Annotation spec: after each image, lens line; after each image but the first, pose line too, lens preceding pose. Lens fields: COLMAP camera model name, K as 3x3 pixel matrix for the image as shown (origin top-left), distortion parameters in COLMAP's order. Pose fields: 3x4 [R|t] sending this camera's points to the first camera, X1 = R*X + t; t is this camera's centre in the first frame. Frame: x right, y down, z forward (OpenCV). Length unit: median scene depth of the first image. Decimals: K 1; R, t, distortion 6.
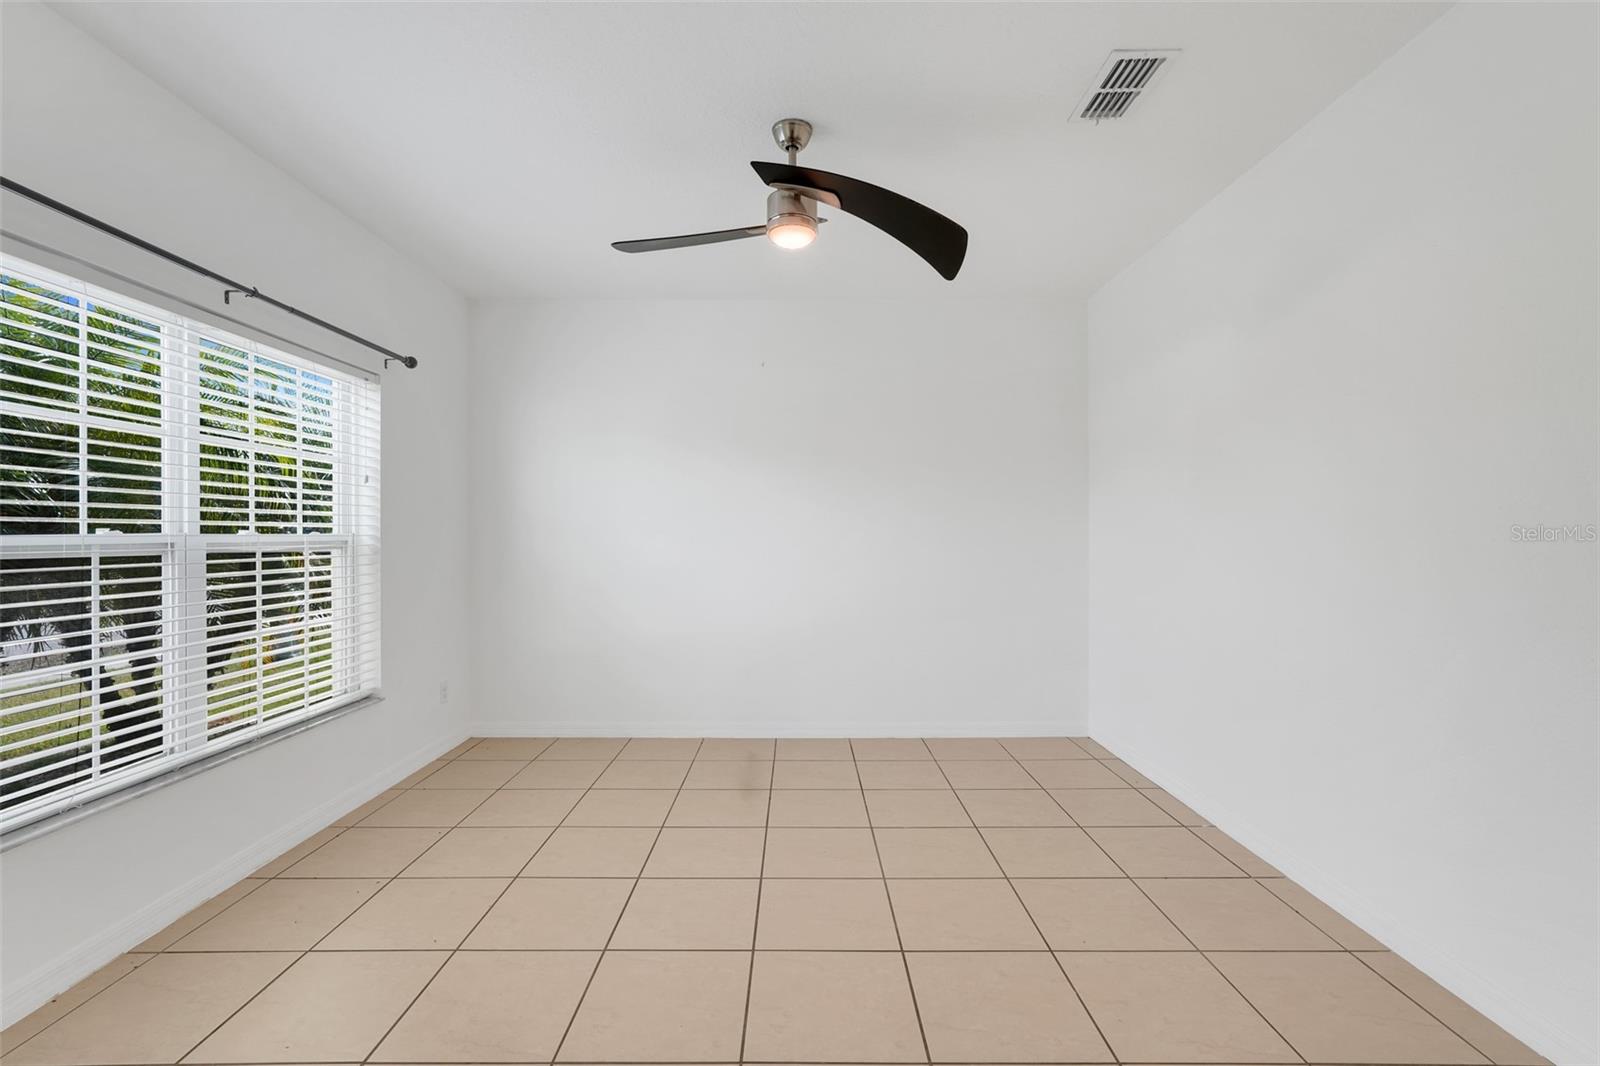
lens RADIAL K [[712.3, 0, 802.6], [0, 712.3, 536.8], [0, 0, 1]] dist [-0.000310, 0.001007]
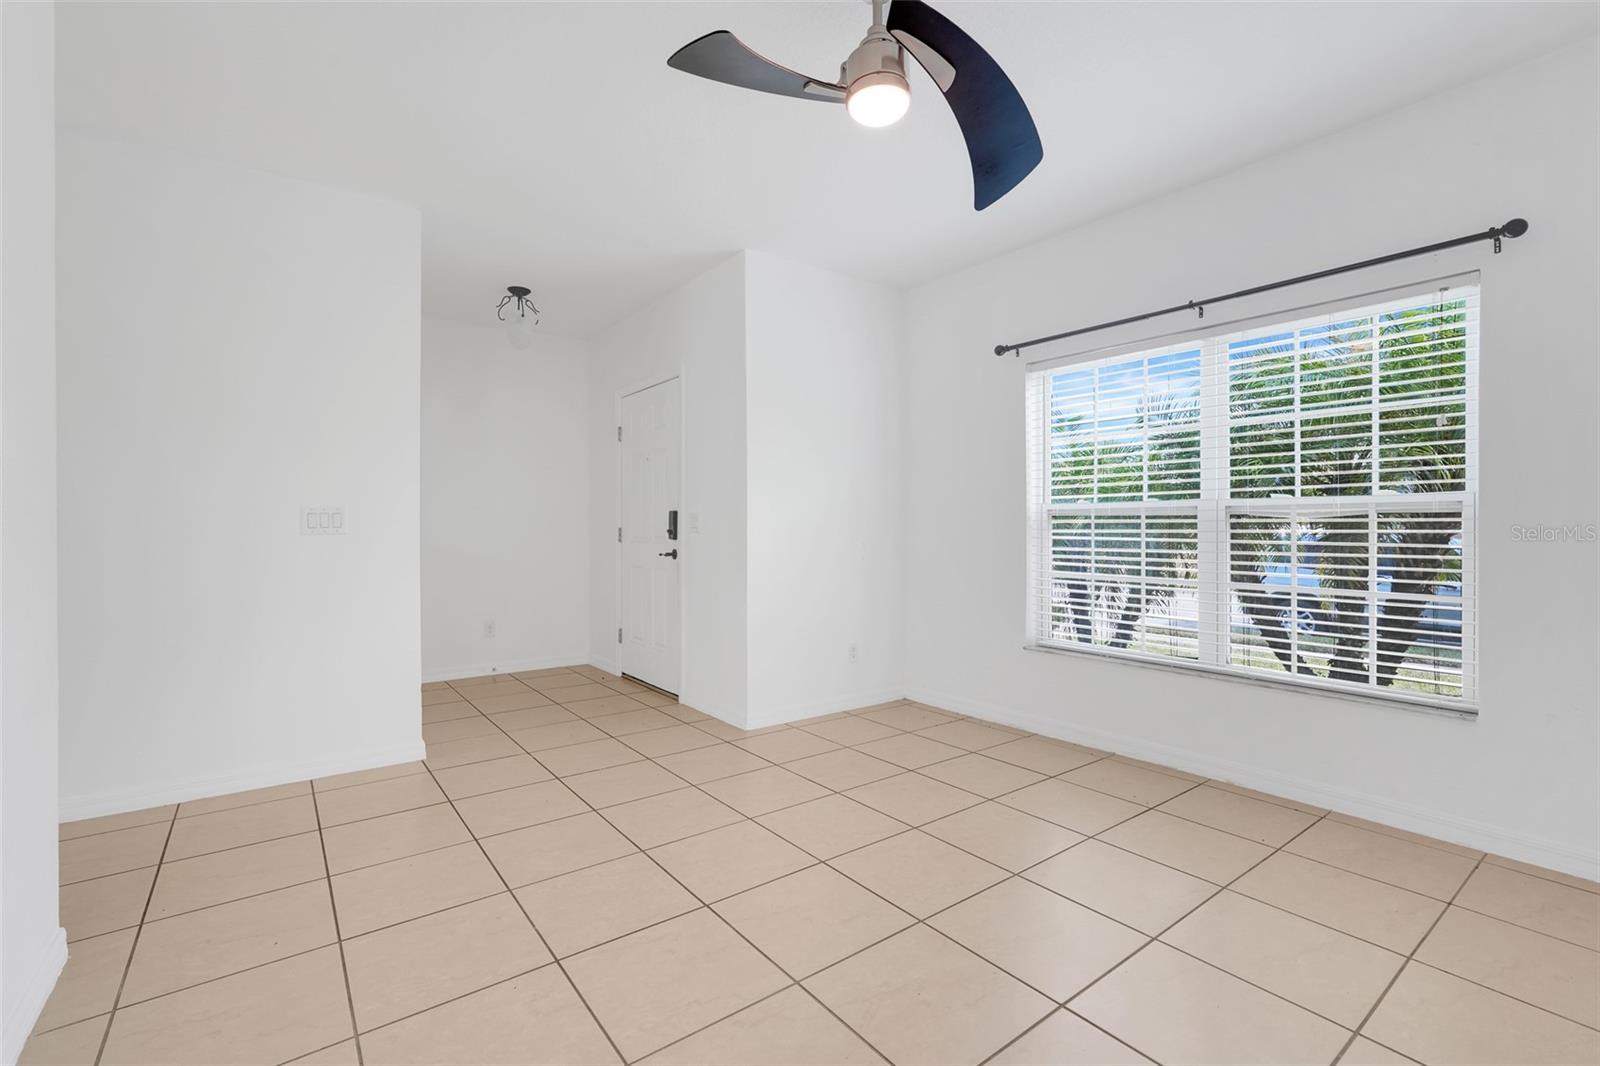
lens RADIAL K [[712.3, 0, 803.9], [0, 712.3, 526.5], [0, 0, 1]] dist [-0.000310, 0.001007]
pose [[-0.799090, 0.003431, -0.601202, 0.483808], [-0.000285, 0.999981, 0.006086, 0.035793], [0.601212, 0.005035, -0.799074, 1.464720]]
